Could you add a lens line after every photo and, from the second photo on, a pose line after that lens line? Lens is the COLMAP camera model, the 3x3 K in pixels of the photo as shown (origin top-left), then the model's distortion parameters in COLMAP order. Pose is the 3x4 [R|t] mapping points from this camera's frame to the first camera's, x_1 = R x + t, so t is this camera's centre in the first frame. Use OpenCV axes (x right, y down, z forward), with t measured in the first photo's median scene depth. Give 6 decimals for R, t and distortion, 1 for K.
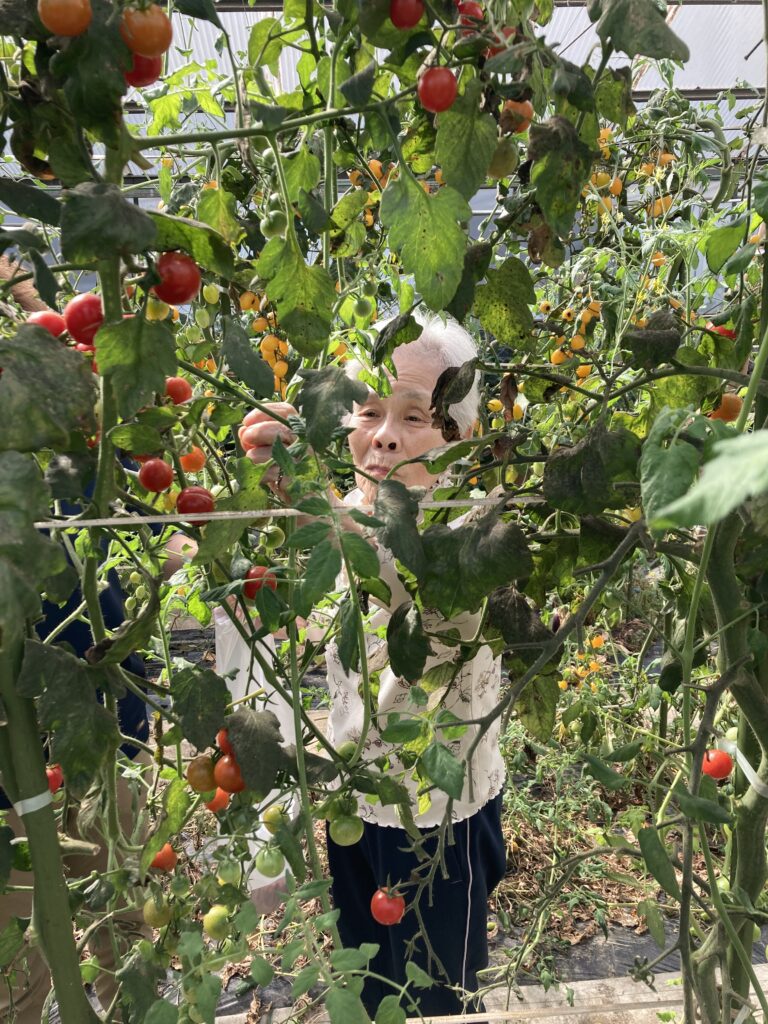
lens RADIAL K [[814.5, 0, 368.3], [0, 814.5, 516.2], [0, 0, 1]] dist [0.028395, -0.021241]
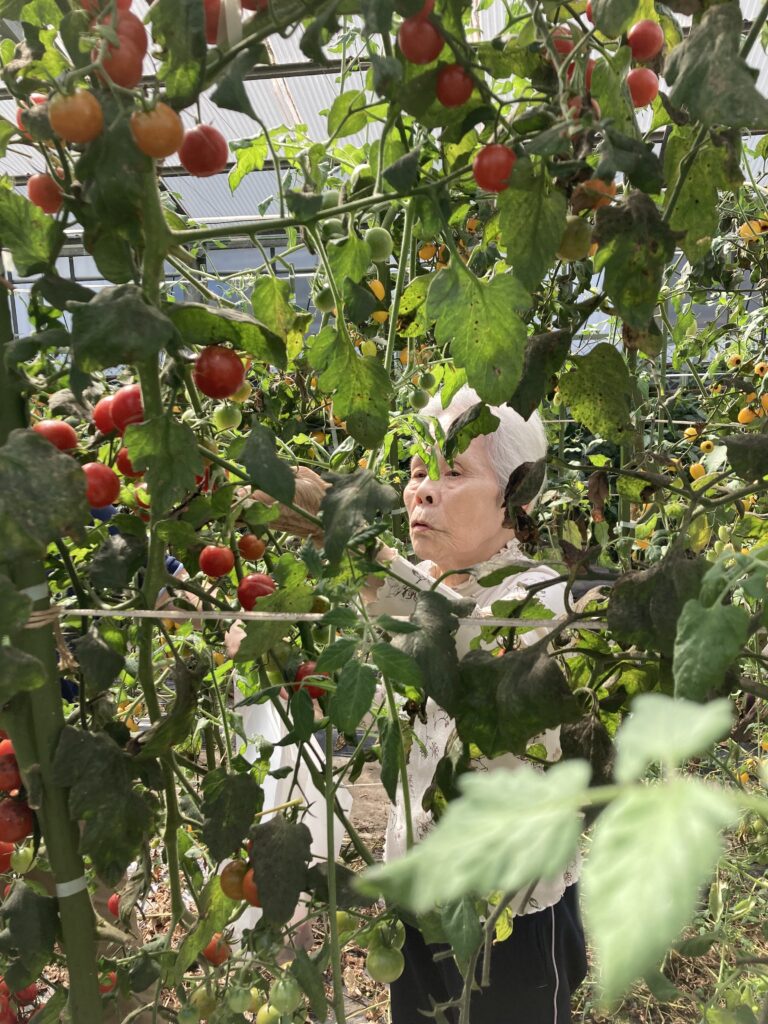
lens RADIAL K [[814.5, 0, 387.5], [0, 814.5, 518.1], [0, 0, 1]] dist [0.028395, -0.021241]
pose [[0.973004, 0.053667, -0.224464, 0.162194], [-0.062123, 0.997594, -0.030776, -0.086854], [0.222272, 0.043890, 0.973996, 0.097763]]
